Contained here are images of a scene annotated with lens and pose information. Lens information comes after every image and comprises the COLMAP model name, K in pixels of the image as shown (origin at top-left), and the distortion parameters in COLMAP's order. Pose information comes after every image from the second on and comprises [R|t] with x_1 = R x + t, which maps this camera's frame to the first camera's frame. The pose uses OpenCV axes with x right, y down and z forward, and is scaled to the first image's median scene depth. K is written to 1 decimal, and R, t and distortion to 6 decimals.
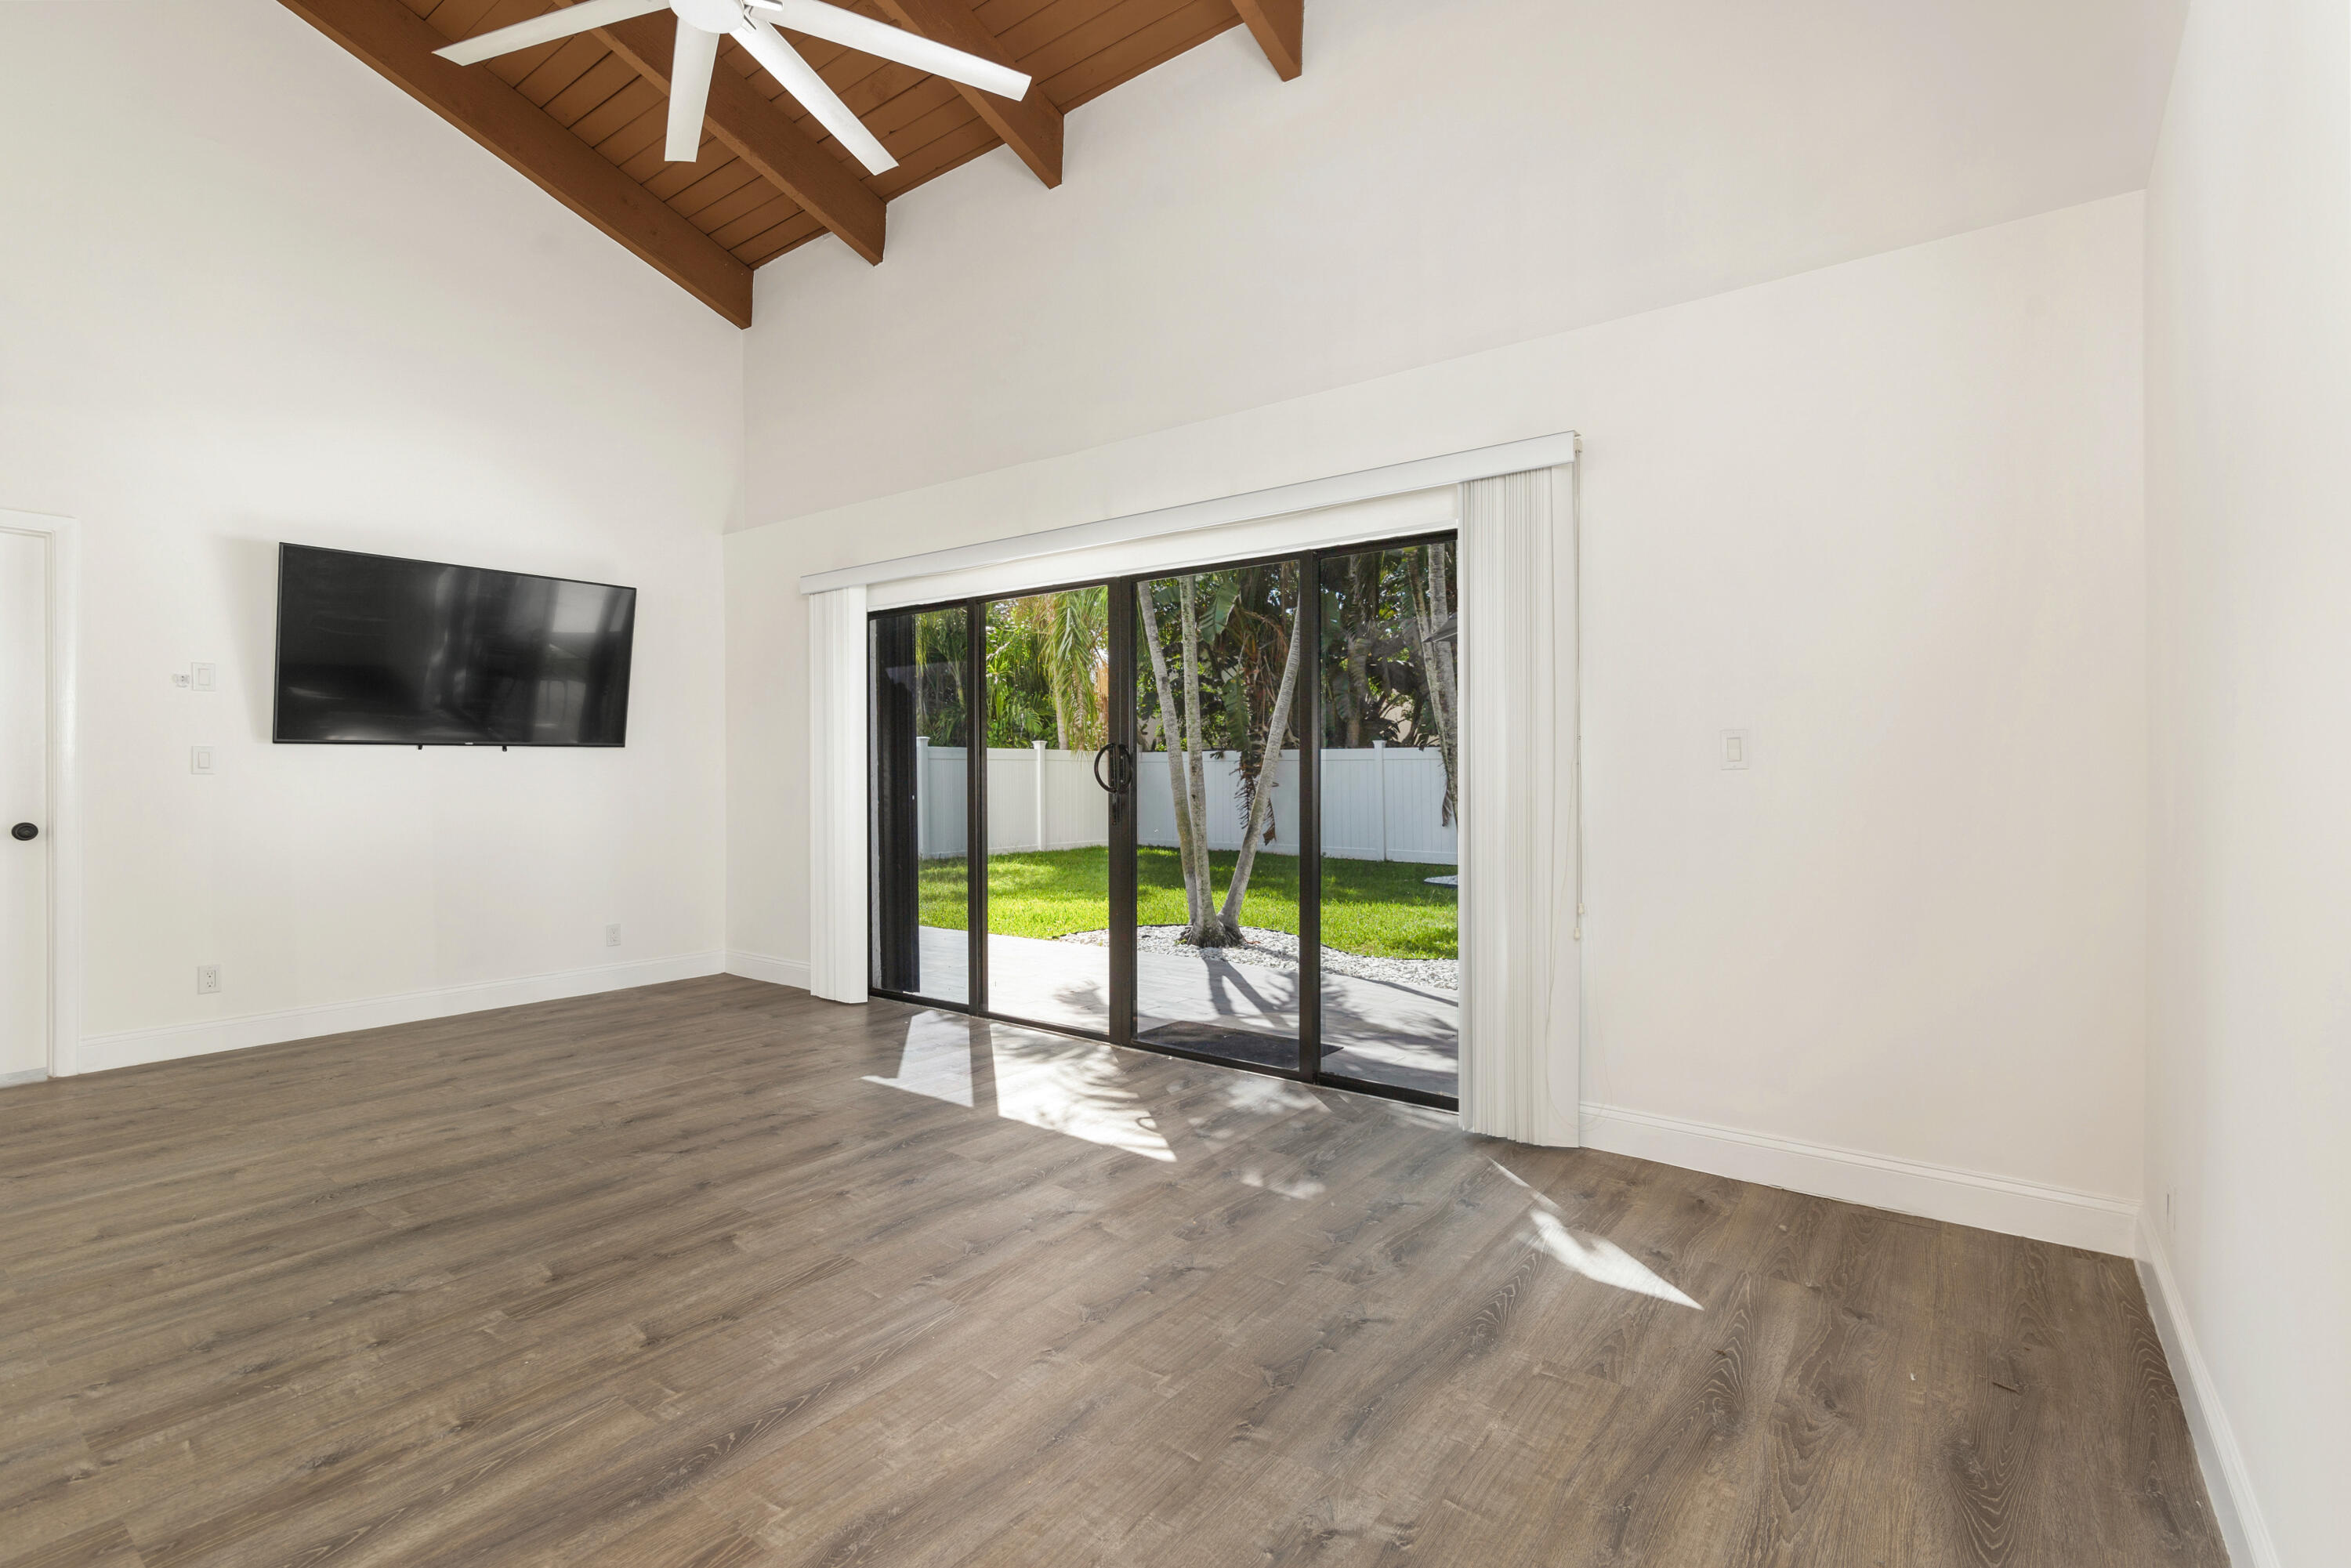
lens RADIAL K [[1064.1, 0, 1222.4], [0, 1064.1, 781.8], [0, 0, 1]] dist [-0.006264, 0.001353]
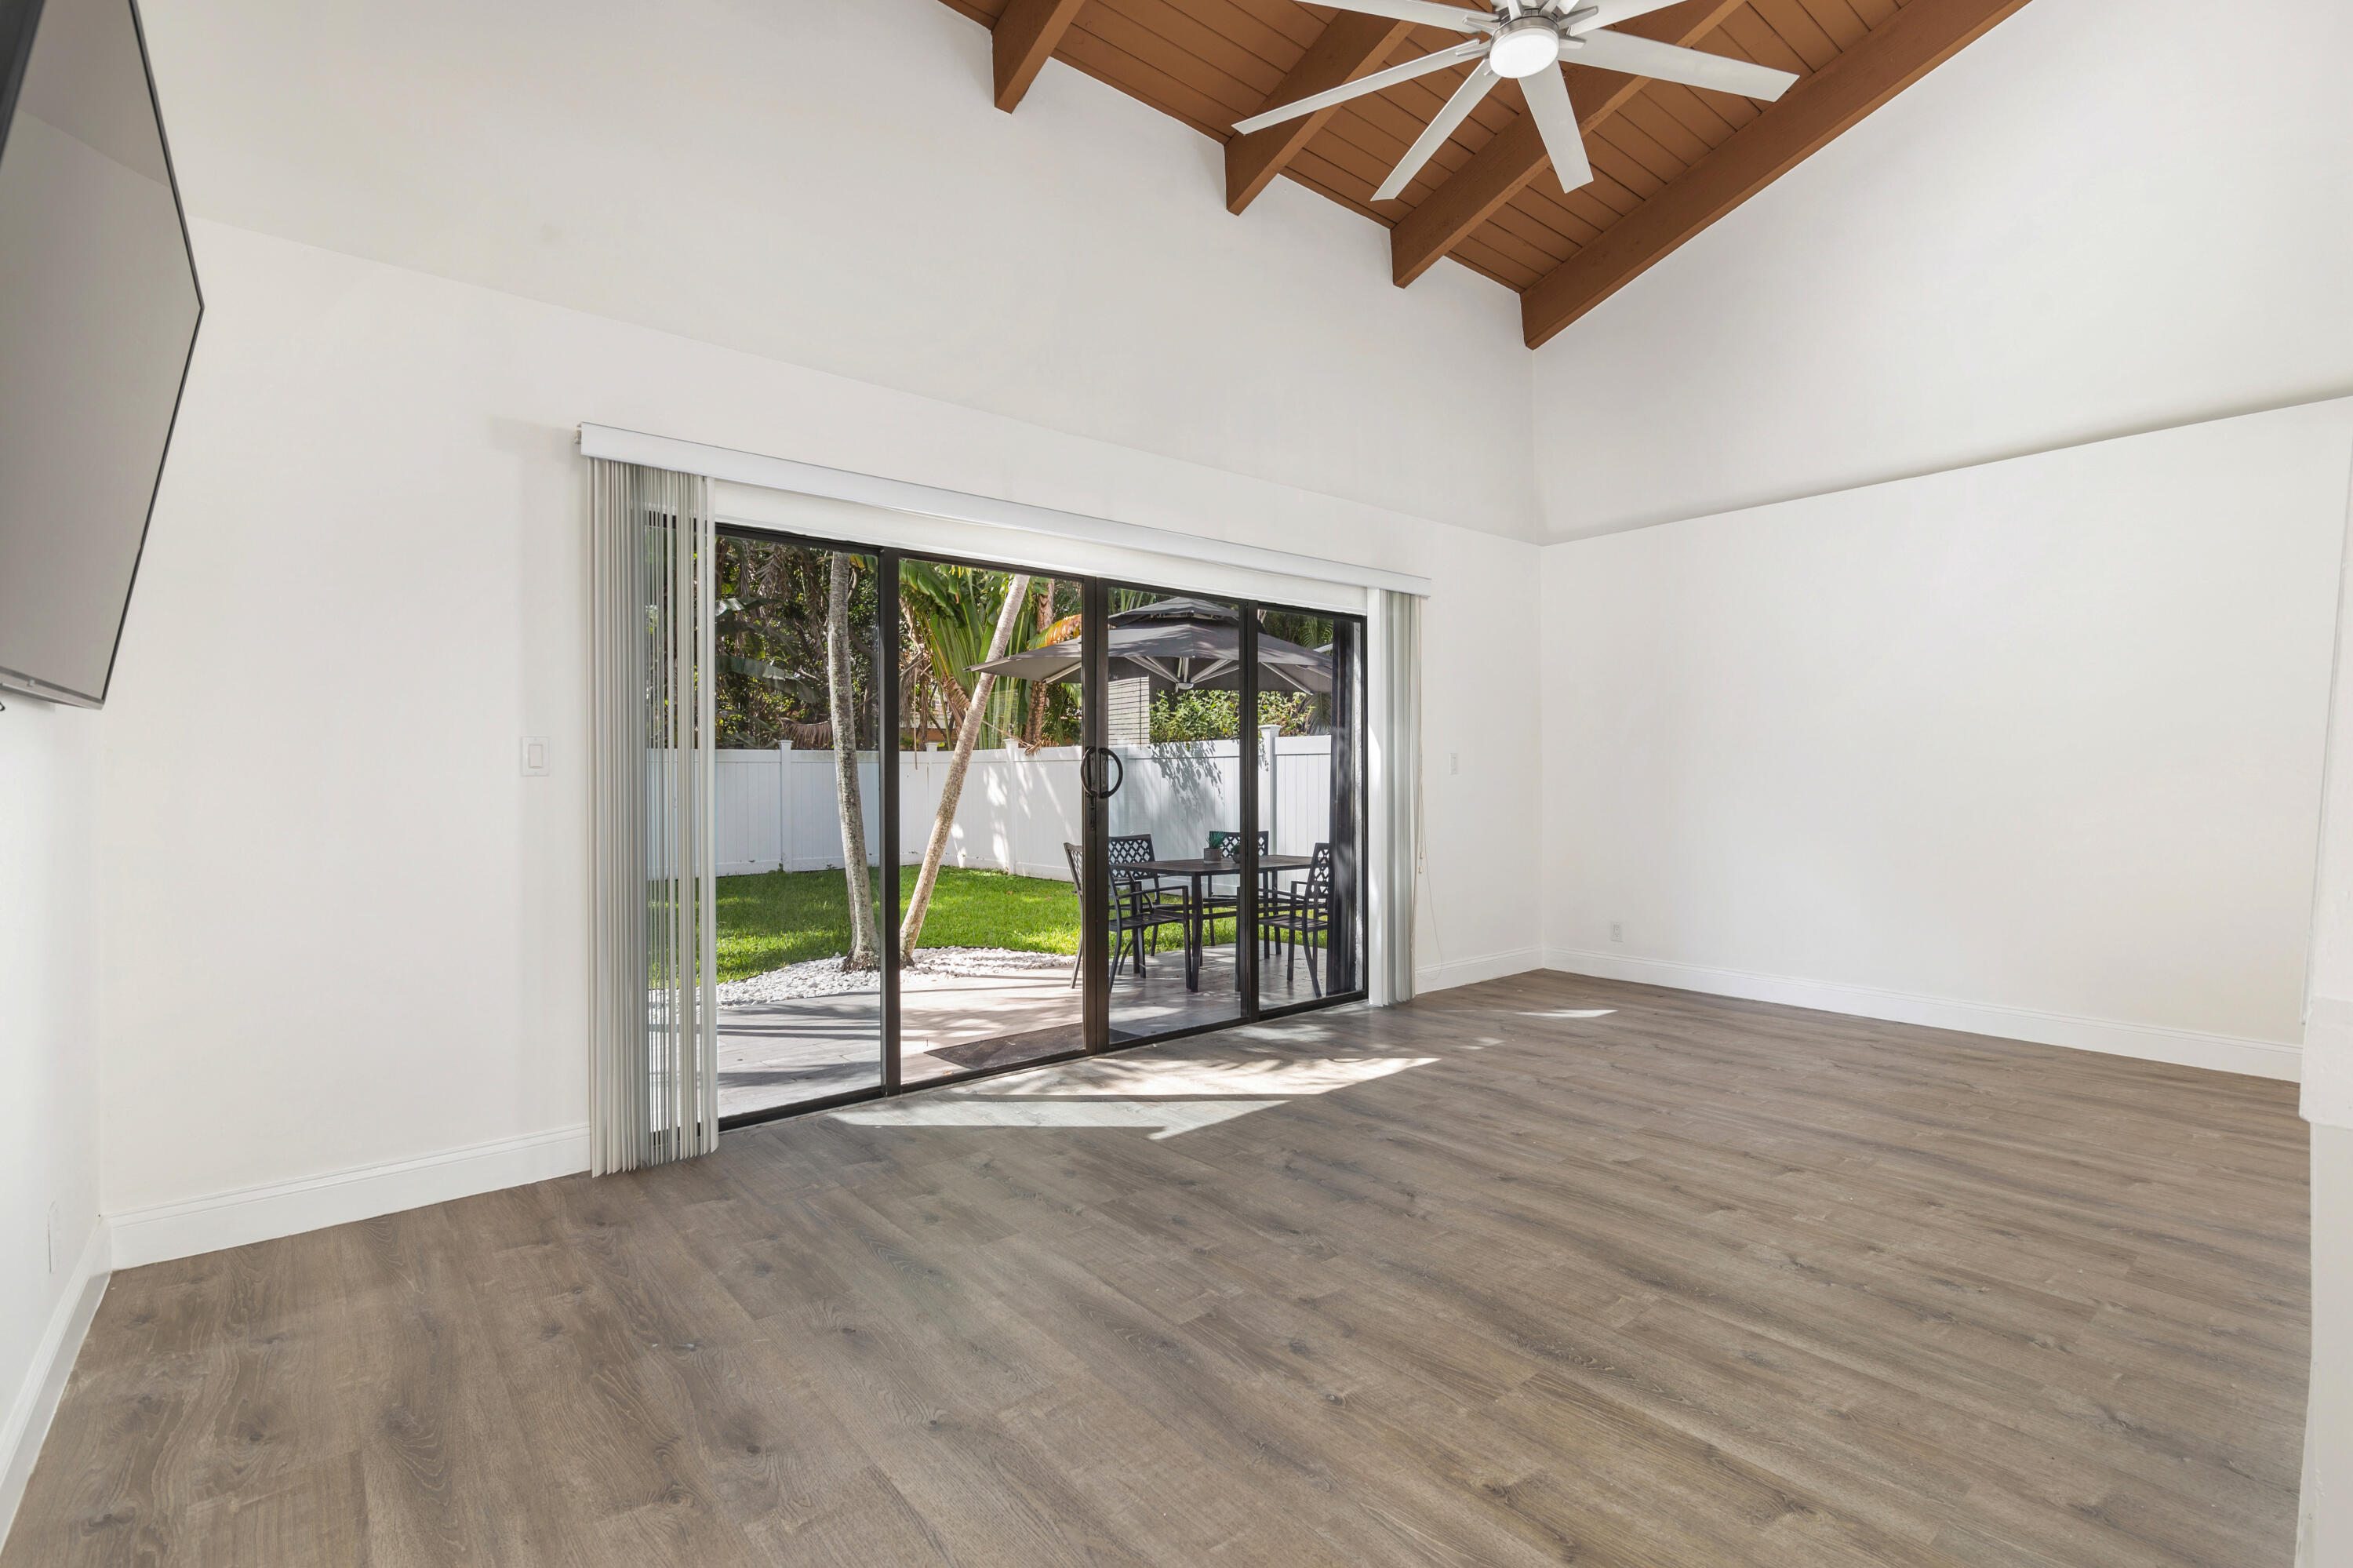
lens RADIAL K [[1065.1, 0, 1165.3], [0, 1065.1, 777.1], [0, 0, 1]] dist [-0.006264, 0.001353]
pose [[0.260605, -0.000726, 0.965445, -1.516680], [0.012603, 0.999917, -0.002650, -0.003843], [-0.965363, 0.012858, 0.260593, 1.022529]]
